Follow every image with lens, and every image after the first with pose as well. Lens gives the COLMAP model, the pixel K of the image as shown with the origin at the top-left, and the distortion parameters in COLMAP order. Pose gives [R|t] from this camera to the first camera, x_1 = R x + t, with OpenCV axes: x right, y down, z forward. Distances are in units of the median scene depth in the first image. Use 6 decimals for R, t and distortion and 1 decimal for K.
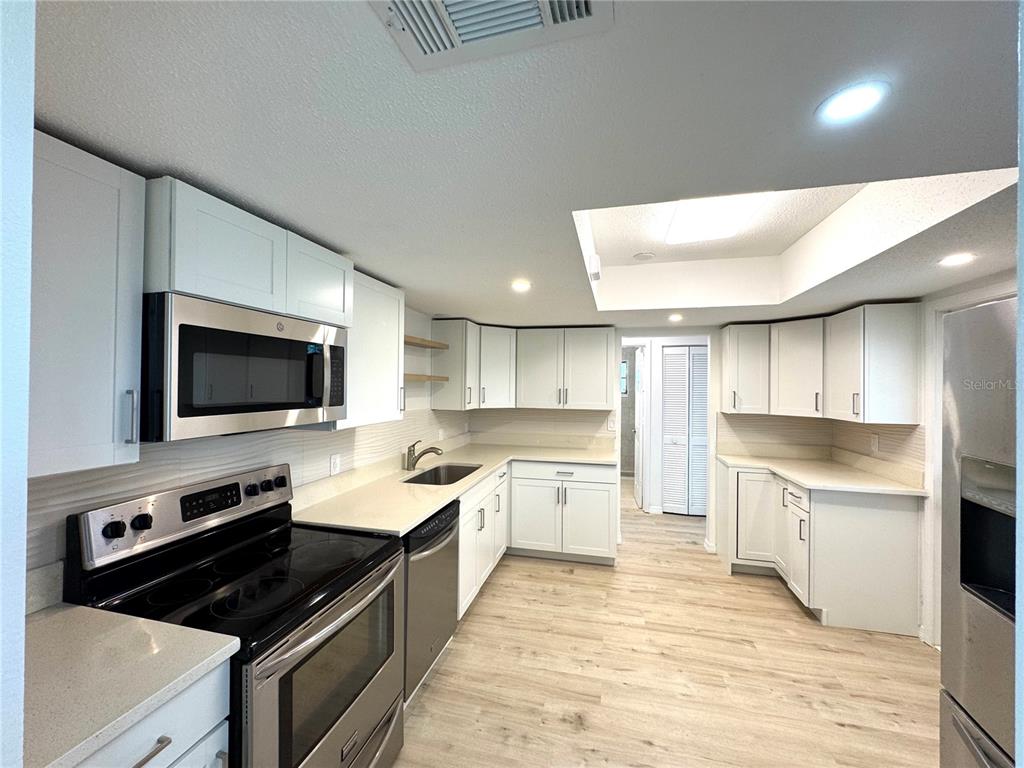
lens RADIAL K [[409.9, 0, 512.0], [0, 409.9, 384.0], [0, 0, 1]] dist [0.000284, 0.000034]
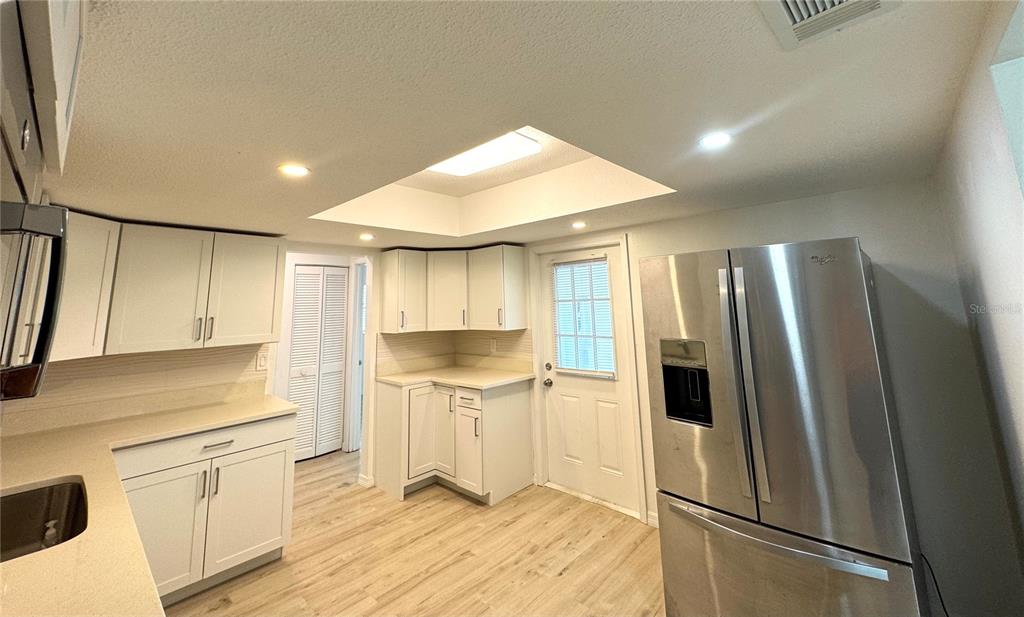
lens RADIAL K [[408.8, 0, 510.2], [0, 408.8, 235.8], [0, 0, 1]] dist [0.000198, -0.000230]
pose [[0.484883, 0.123234, 0.865853, -0.315694], [0.028353, 0.987288, -0.156395, -0.002425], [-0.874119, 0.100383, 0.475225, 0.279632]]
